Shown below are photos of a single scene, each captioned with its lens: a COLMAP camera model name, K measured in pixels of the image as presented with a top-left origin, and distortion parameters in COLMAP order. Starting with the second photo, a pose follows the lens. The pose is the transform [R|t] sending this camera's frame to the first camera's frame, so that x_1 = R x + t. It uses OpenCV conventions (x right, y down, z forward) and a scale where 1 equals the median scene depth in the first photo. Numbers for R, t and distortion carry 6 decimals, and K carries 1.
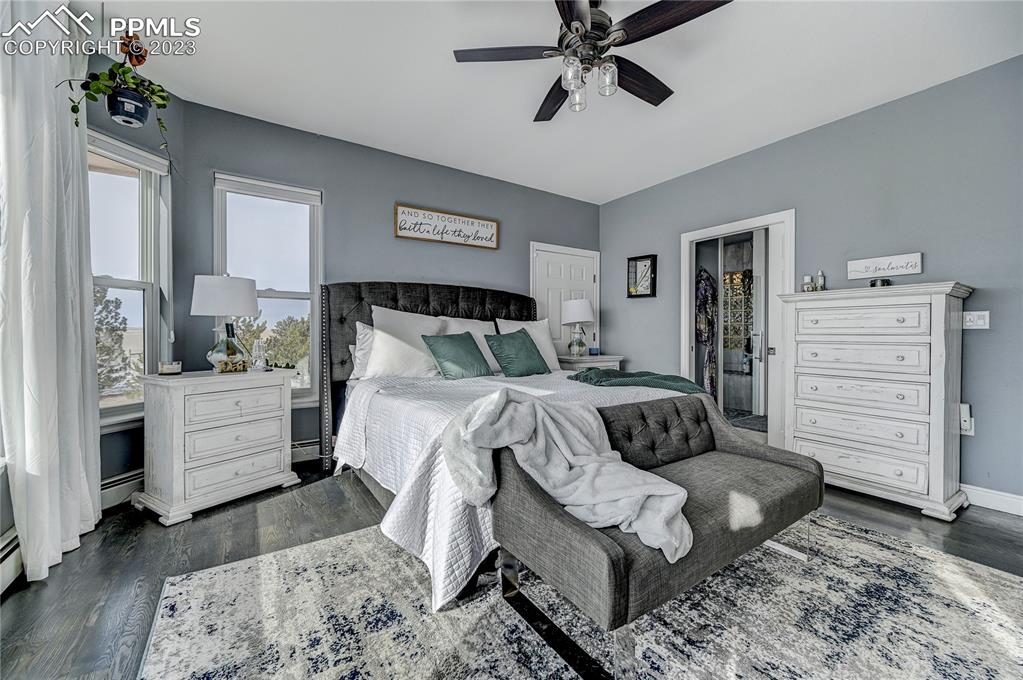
lens RADIAL K [[411.8, 0, 518.2], [0, 411.8, 332.8], [0, 0, 1]] dist [-0.001994, 0.000996]
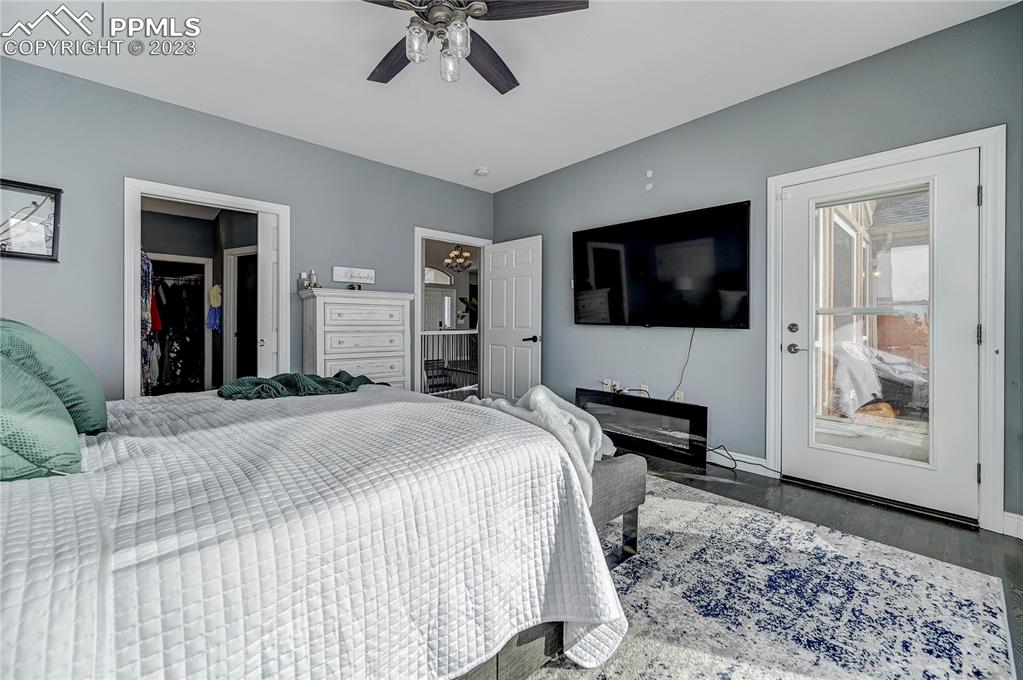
lens RADIAL K [[411.8, 0, 508.9], [0, 411.8, 324.7], [0, 0, 1]] dist [-0.001994, 0.000996]
pose [[-0.137490, 0.000272, 0.990503, -0.445822], [-0.002013, 0.999998, -0.000554, 0.001232], [-0.990501, -0.002071, -0.137489, 0.581111]]
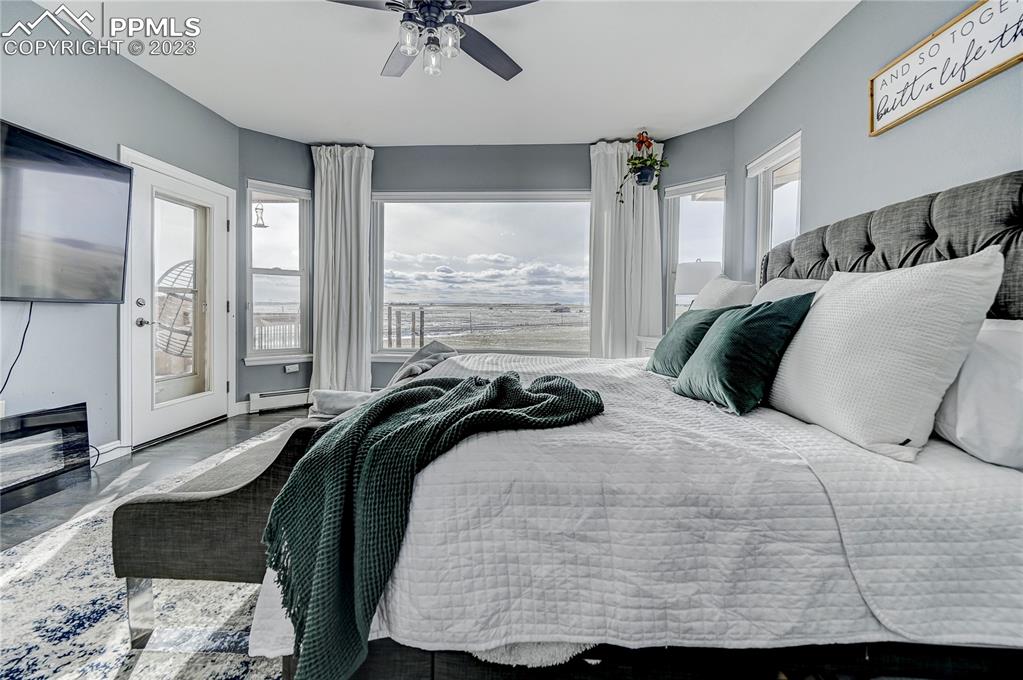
lens RADIAL K [[411.8, 0, 508.0], [0, 411.8, 314.3], [0, 0, 1]] dist [-0.001994, 0.000996]
pose [[-0.618087, 0.007296, -0.786076, 0.484044], [-0.012922, 0.999728, 0.019440, 0.003229], [0.786004, 0.022174, -0.617824, 1.041265]]
